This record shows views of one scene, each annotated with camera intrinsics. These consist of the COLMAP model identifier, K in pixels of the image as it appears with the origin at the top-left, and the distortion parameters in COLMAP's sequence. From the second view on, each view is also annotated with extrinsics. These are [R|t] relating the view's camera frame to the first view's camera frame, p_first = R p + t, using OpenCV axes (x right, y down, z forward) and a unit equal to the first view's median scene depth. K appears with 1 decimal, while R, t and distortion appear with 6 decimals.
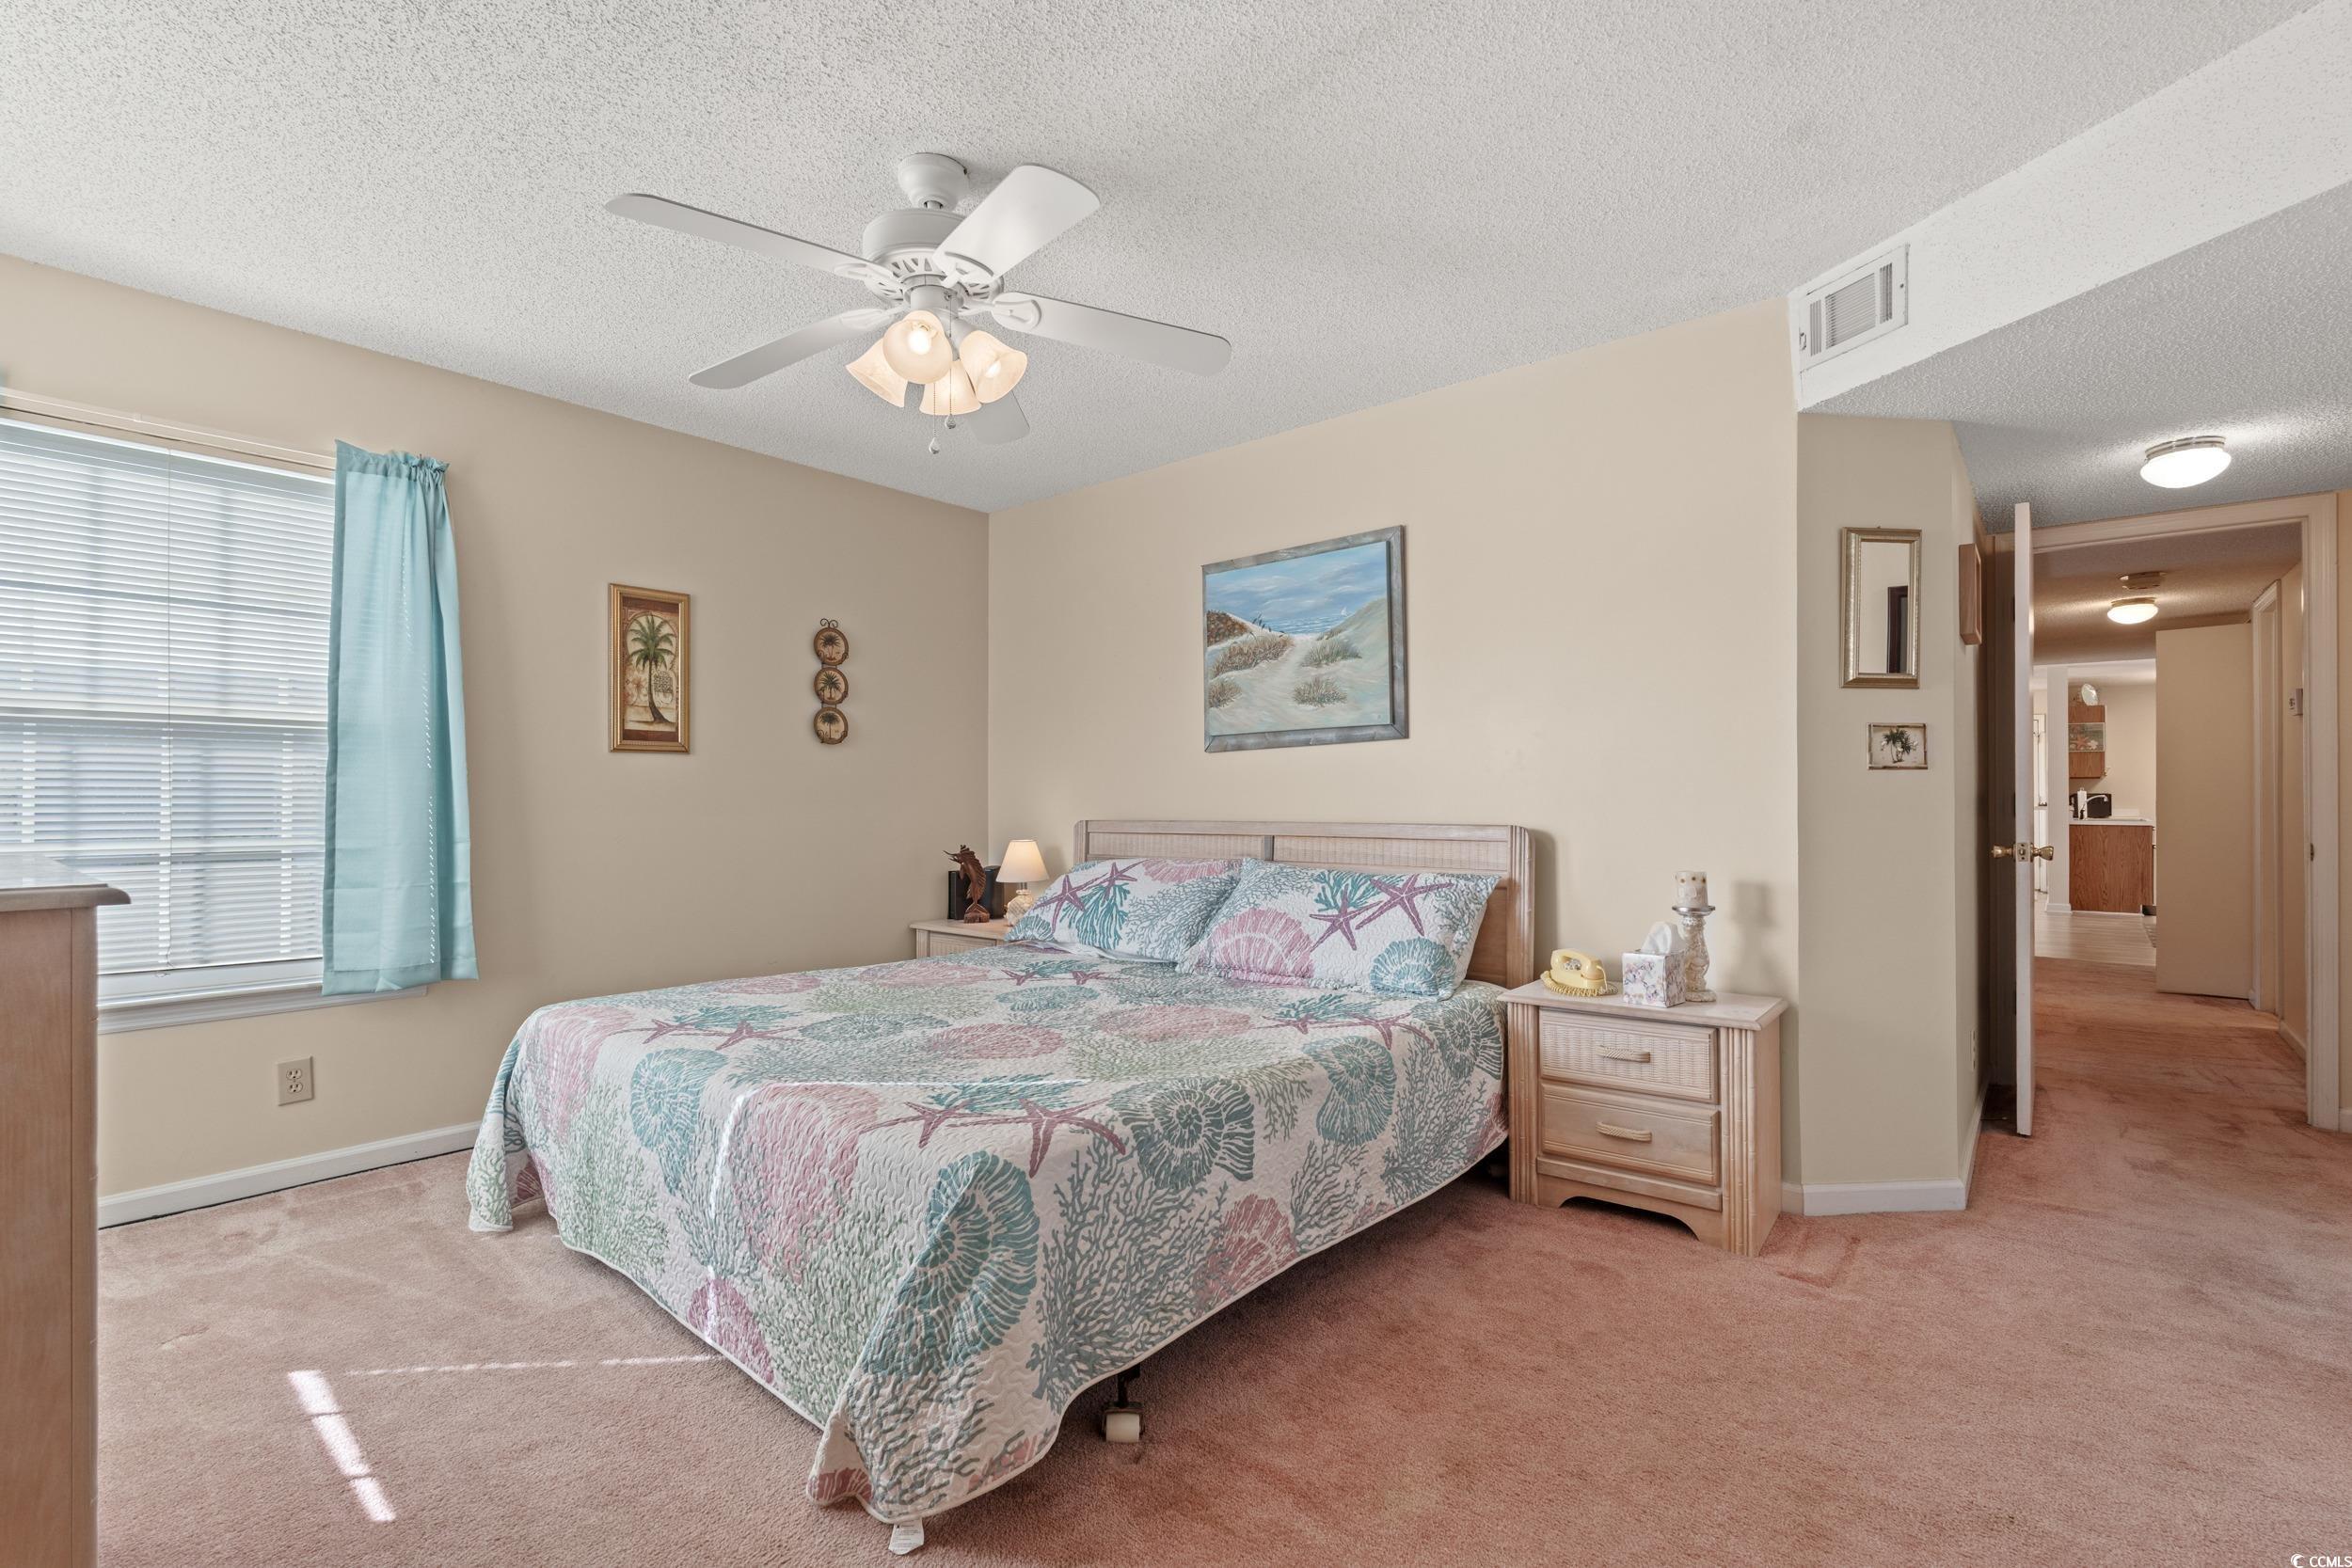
lens RADIAL K [[1042.3, 0, 1189.7], [0, 1042.3, 795.3], [0, 0, 1]] dist [-0.001831, 0.001155]
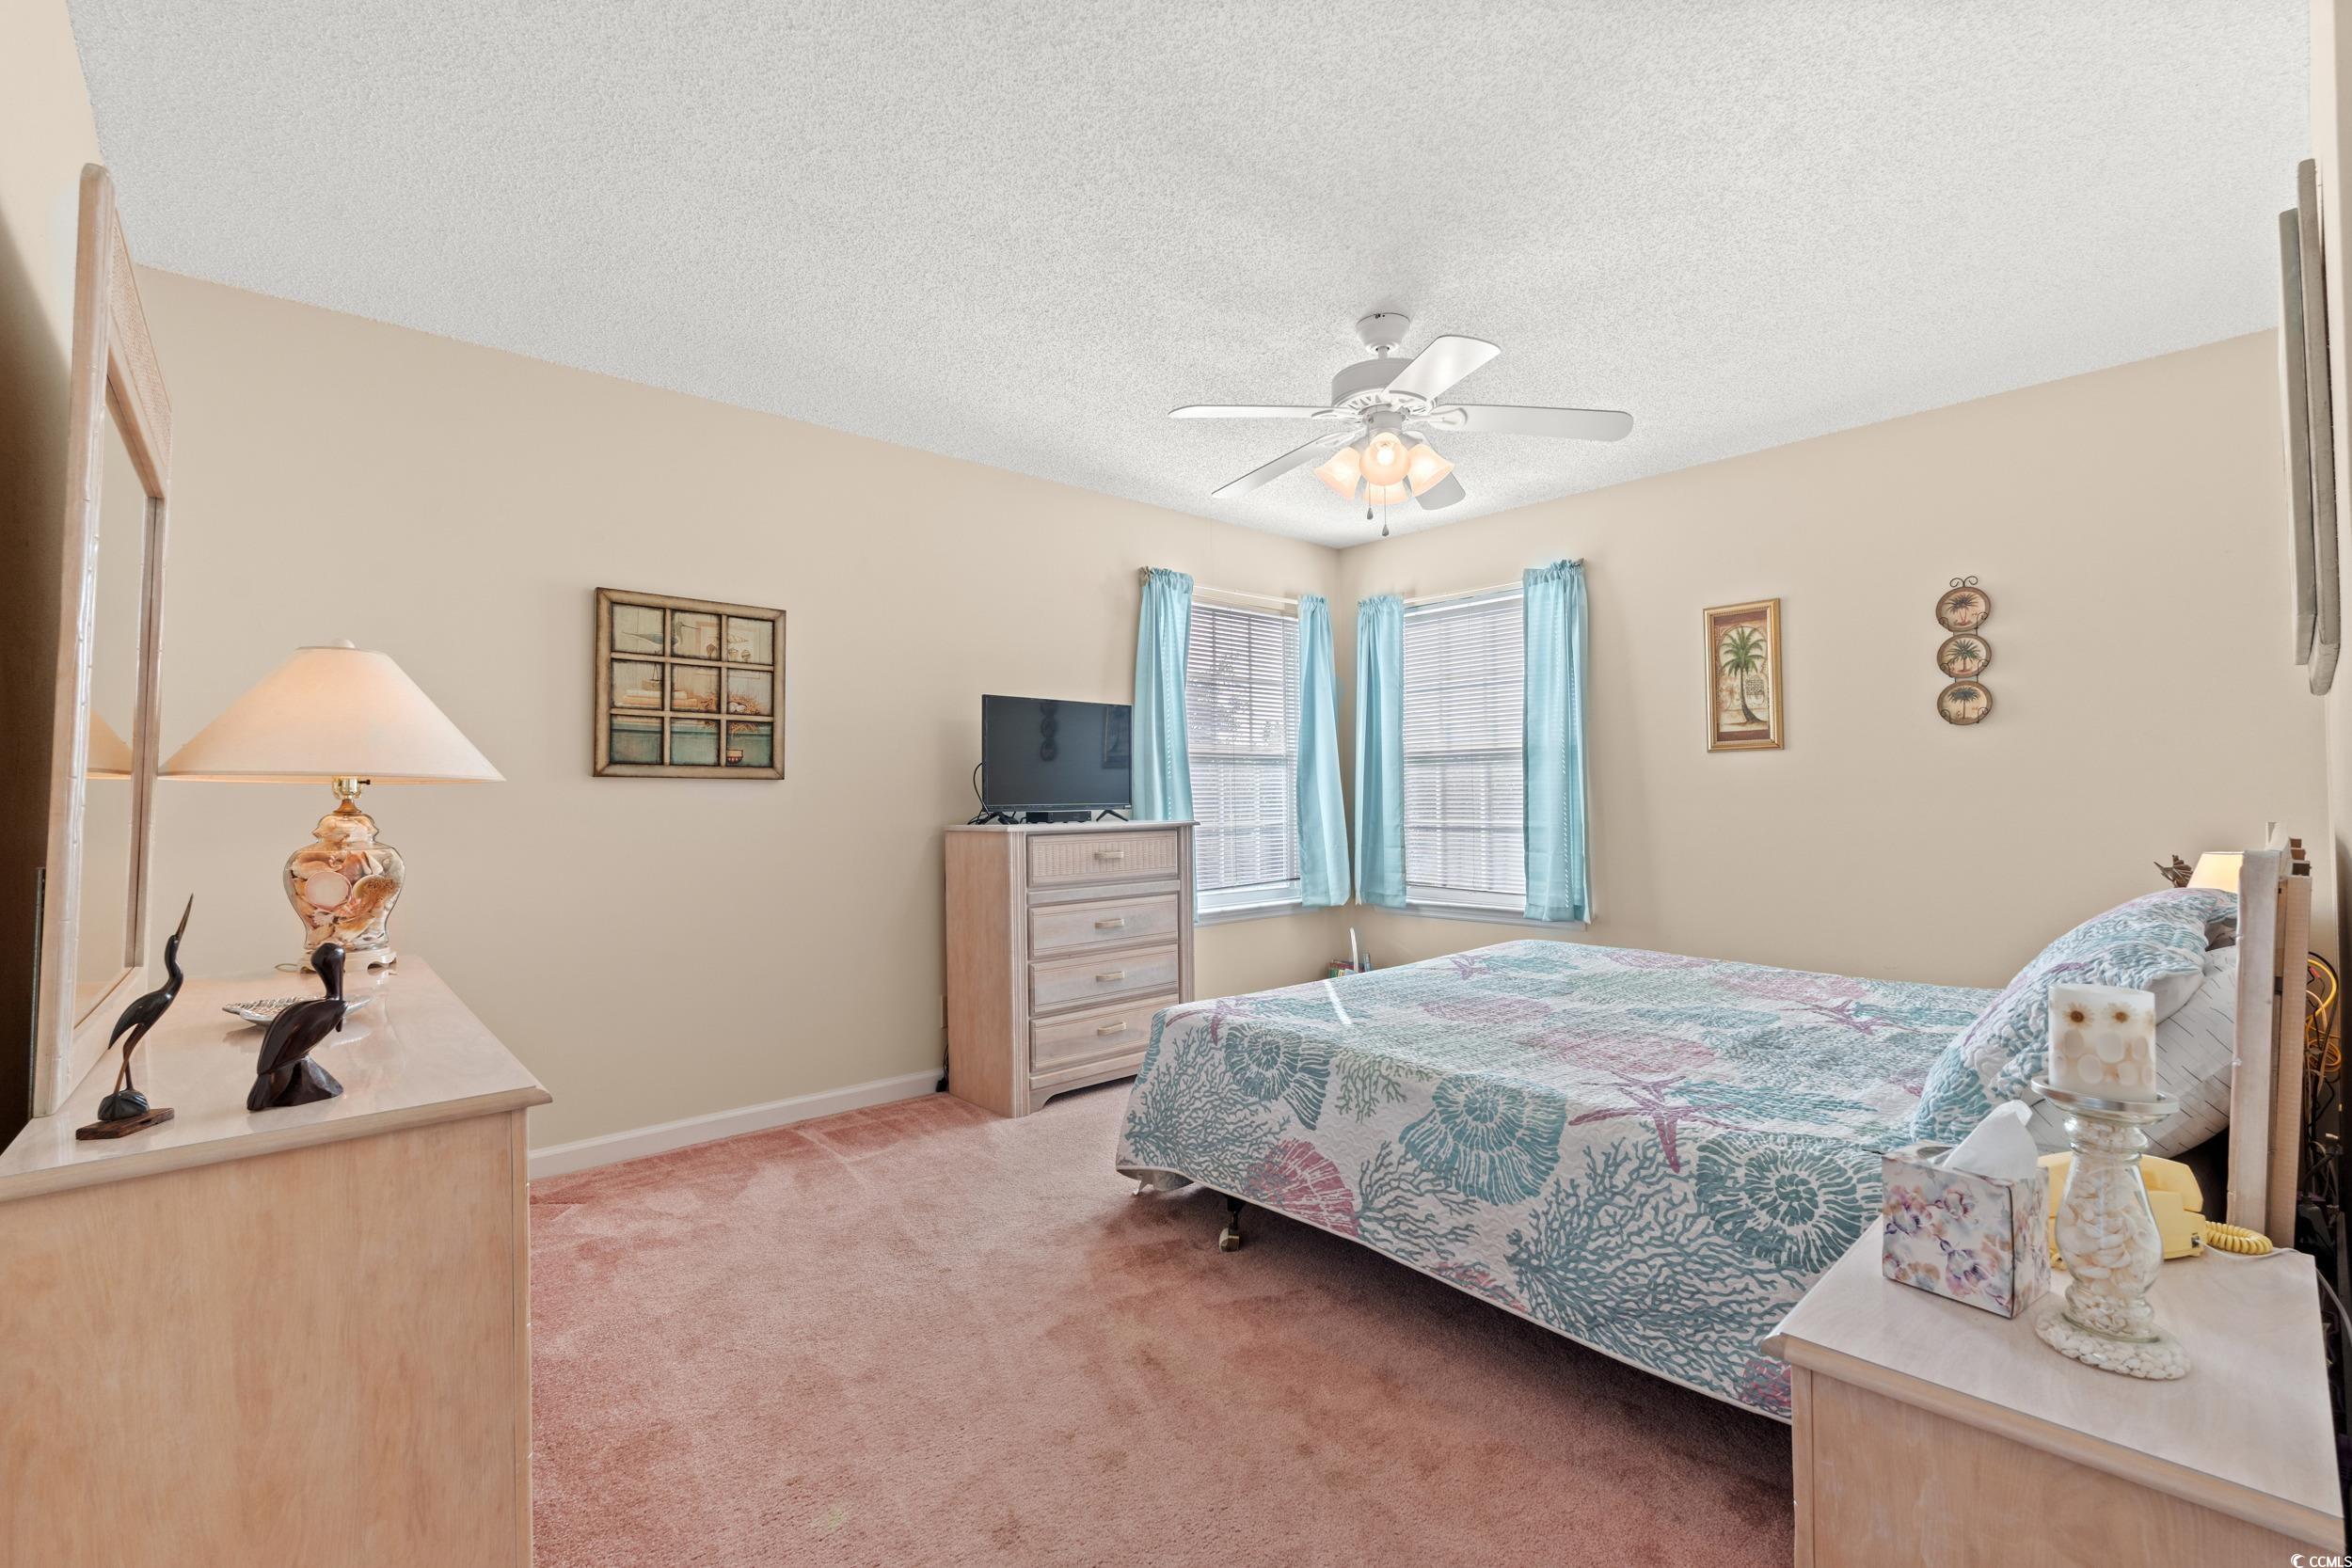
lens RADIAL K [[1042.3, 0, 1176.9], [0, 1042.3, 786.0], [0, 0, 1]] dist [-0.001831, 0.001155]
pose [[-0.136544, -0.010113, -0.990582, 0.803027], [0.015593, 0.999802, -0.012356, 0.001174], [0.990511, -0.017133, -0.136360, 0.669449]]
